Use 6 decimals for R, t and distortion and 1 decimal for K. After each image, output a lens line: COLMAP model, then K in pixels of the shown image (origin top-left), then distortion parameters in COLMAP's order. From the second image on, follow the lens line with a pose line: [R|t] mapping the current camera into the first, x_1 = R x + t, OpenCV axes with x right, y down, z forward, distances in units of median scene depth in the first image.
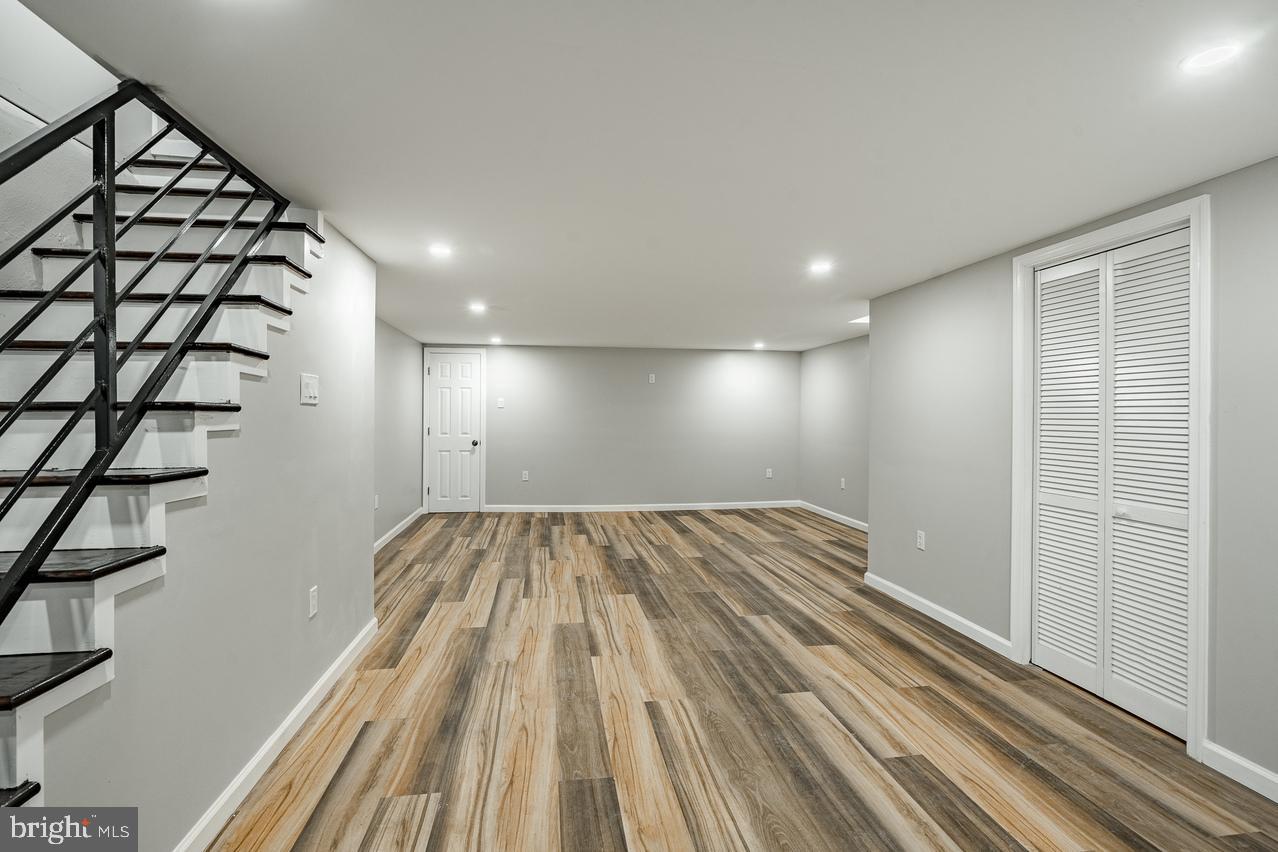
lens RADIAL K [[596.2, 0, 638.7], [0, 596.2, 414.4], [0, 0, 1]] dist [0.000268, -0.000305]
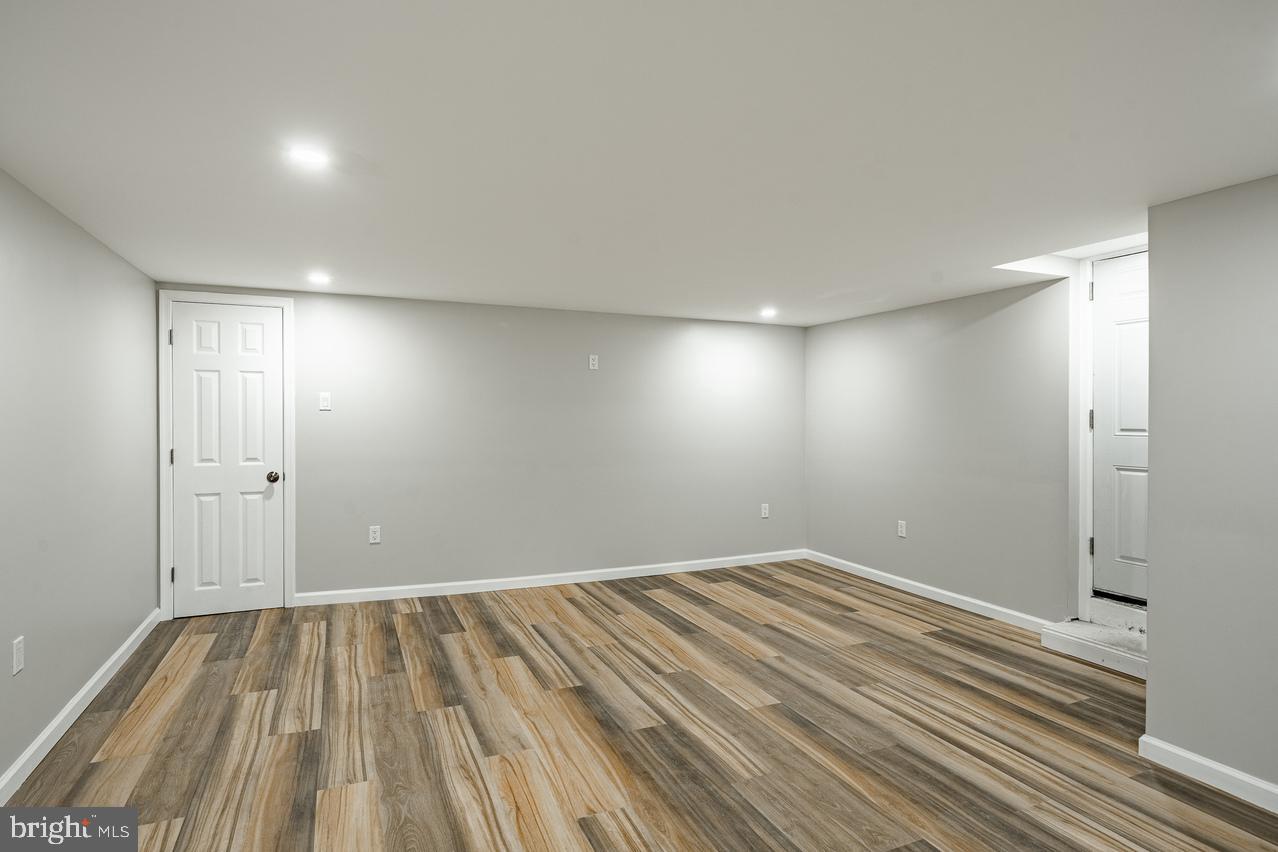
lens RADIAL K [[666.3, 0, 633.2], [0, 666.3, 426.8], [0, 0, 1]] dist [-0.005008, 0.001498]
pose [[0.965195, -0.003420, 0.261508, -0.183414], [-0.001751, 0.999808, 0.019538, -0.012295], [-0.261525, -0.019316, 0.965004, 0.532415]]
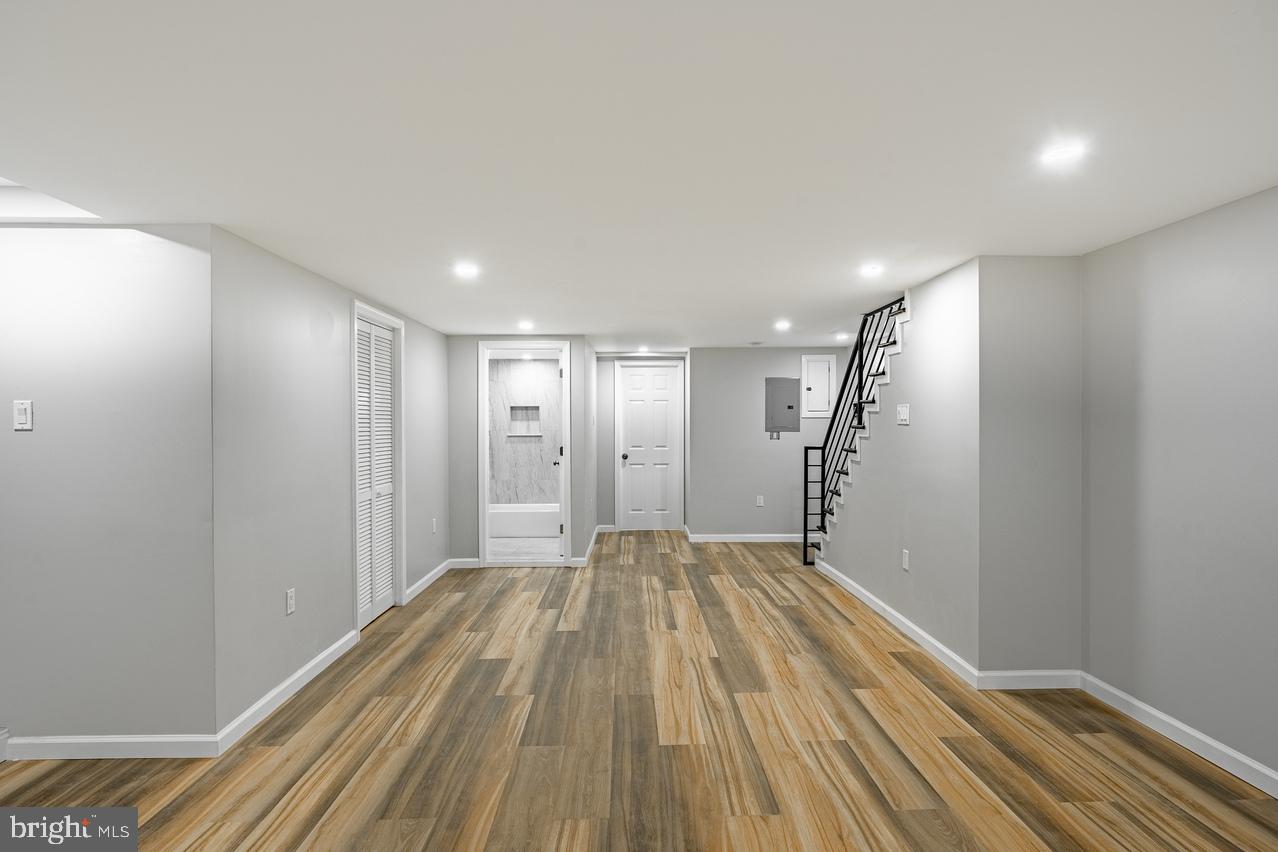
lens RADIAL K [[666.3, 0, 643.4], [0, 666.3, 425.0], [0, 0, 1]] dist [-0.005008, 0.001498]
pose [[-0.991106, 0.003052, 0.133036, -0.070116], [0.003696, 0.999983, 0.004594, -0.012656], [-0.133020, 0.005045, -0.991101, 1.449836]]
